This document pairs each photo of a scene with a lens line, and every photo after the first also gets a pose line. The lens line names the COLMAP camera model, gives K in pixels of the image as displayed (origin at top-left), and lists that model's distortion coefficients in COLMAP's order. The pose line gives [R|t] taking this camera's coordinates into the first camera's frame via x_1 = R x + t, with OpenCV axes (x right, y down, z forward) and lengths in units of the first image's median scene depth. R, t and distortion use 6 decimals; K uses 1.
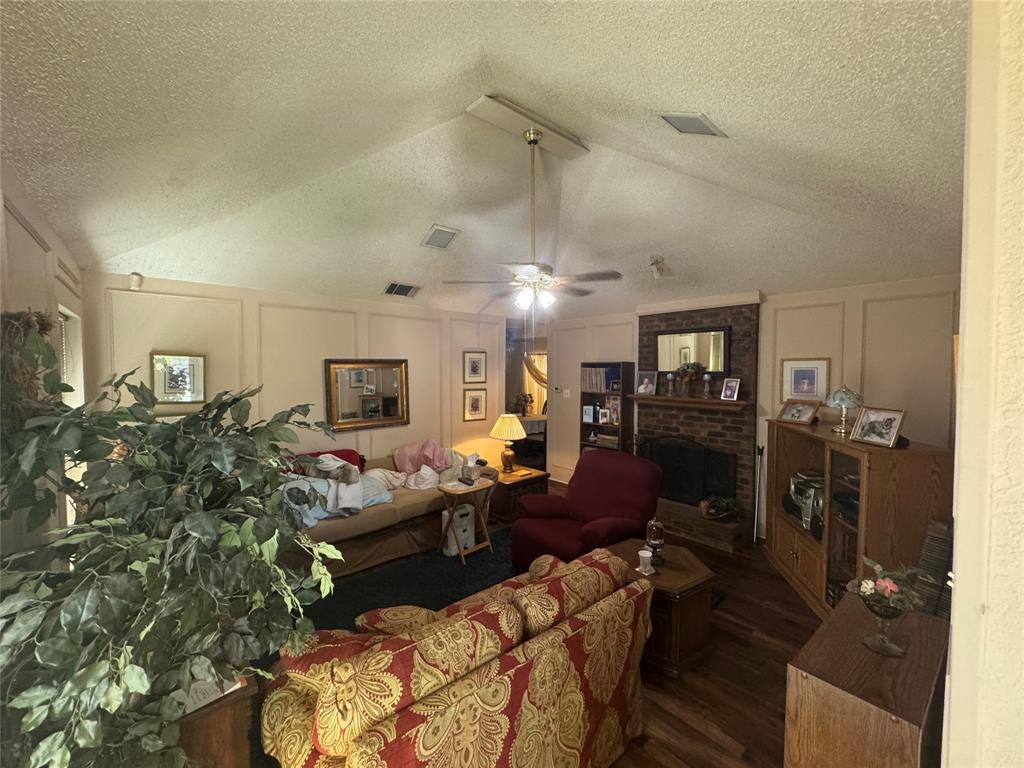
lens RADIAL K [[410.8, 0, 512.0], [0, 410.8, 384.0], [0, 0, 1]] dist [-0.002106, 0.000258]
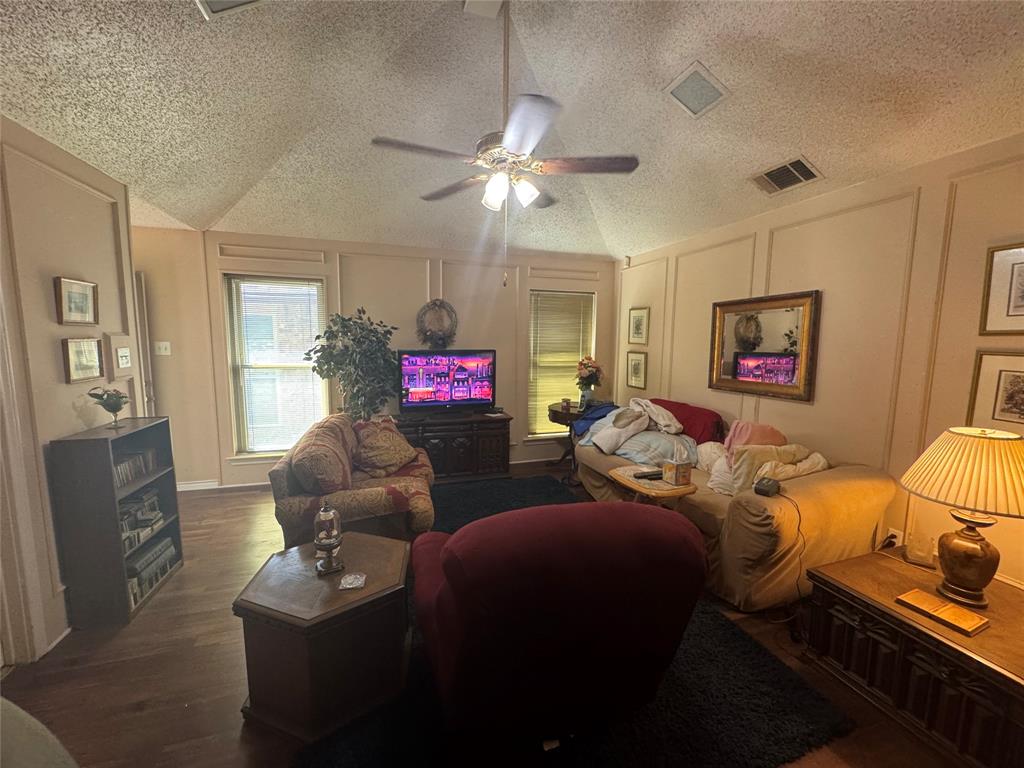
lens RADIAL K [[410.8, 0, 512.0], [0, 410.8, 384.0], [0, 0, 1]] dist [-0.002106, 0.000258]
pose [[-0.397692, 0.097139, -0.912362, 0.547607], [-0.042327, 0.991379, 0.124002, 0.019494], [0.916542, 0.087932, -0.390152, 1.005112]]
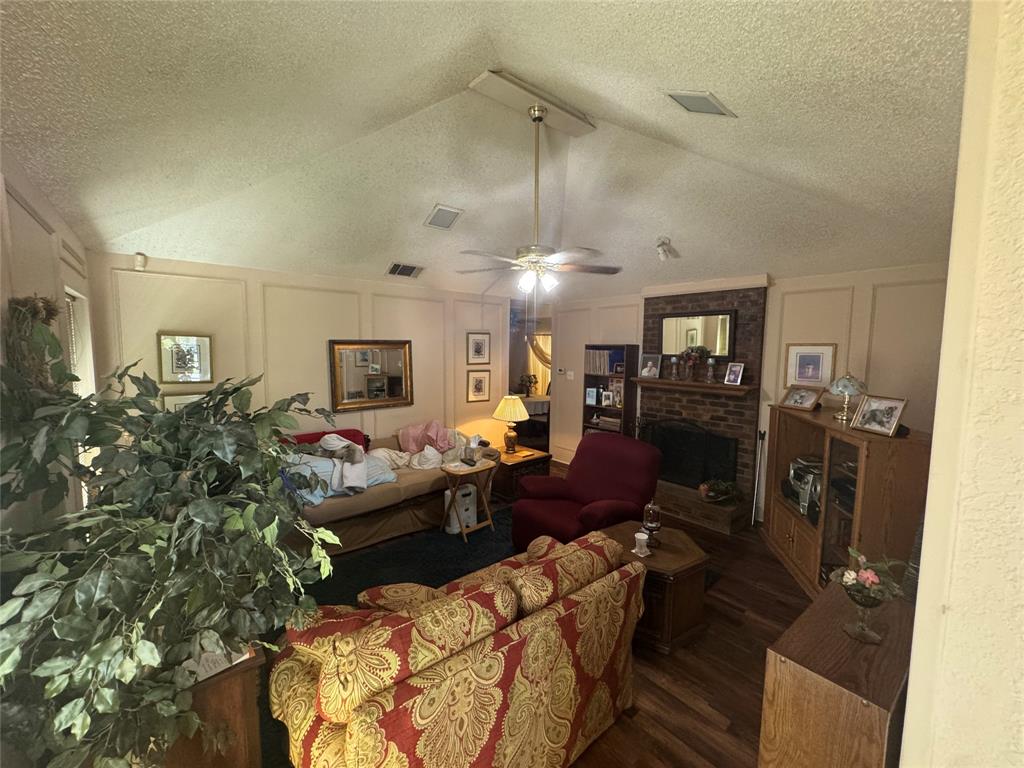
lens RADIAL K [[410.8, 0, 512.0], [0, 410.8, 384.0], [0, 0, 1]] dist [-0.002106, 0.000258]
pose [[0.999844, 0.010470, -0.014222, 0.008181], [-0.009726, 0.998632, 0.051378, -0.009018], [0.014740, -0.051232, 0.998578, -0.003784]]
